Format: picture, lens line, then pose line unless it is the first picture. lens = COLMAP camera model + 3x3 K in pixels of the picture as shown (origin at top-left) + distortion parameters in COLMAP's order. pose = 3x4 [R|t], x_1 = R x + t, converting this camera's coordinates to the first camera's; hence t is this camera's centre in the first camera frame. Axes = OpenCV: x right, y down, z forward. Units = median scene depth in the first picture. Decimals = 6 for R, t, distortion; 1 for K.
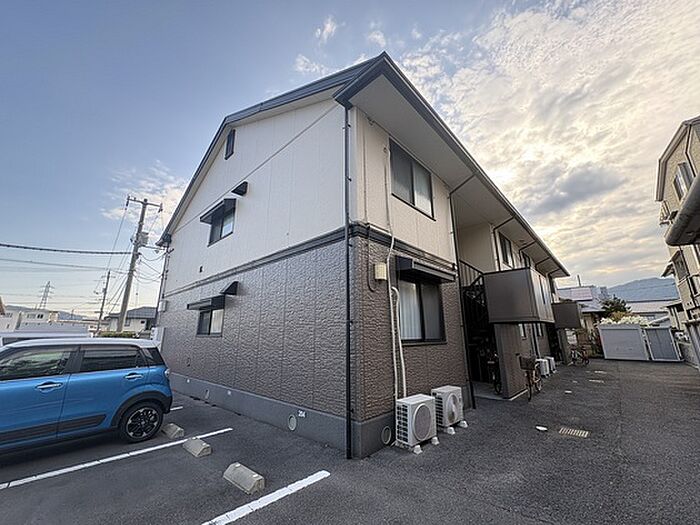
lens RADIAL K [[277.6, 0, 351.3], [0, 277.6, 260.3], [0, 0, 1]] dist [0.001850, 0.000143]
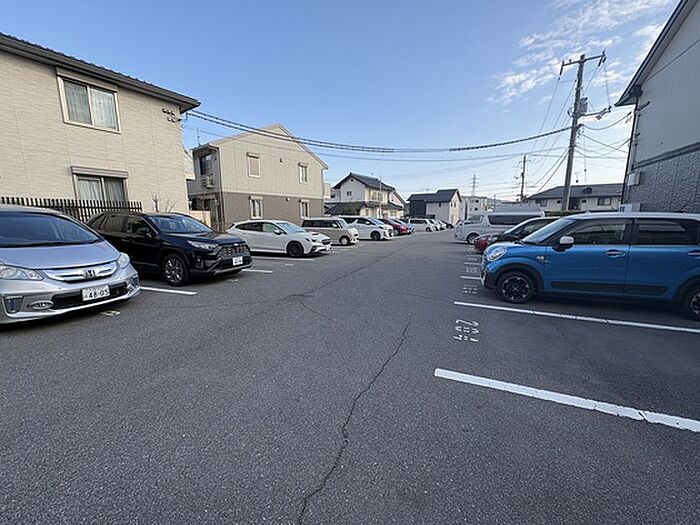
lens RADIAL K [[277.6, 0, 351.5], [0, 277.6, 263.9], [0, 0, 1]] dist [0.001850, 0.000143]
pose [[0.326013, 0.160371, -0.931663, -0.118431], [0.249490, 0.935972, 0.248416, -0.017413], [0.911850, -0.313428, 0.265128, -0.093313]]
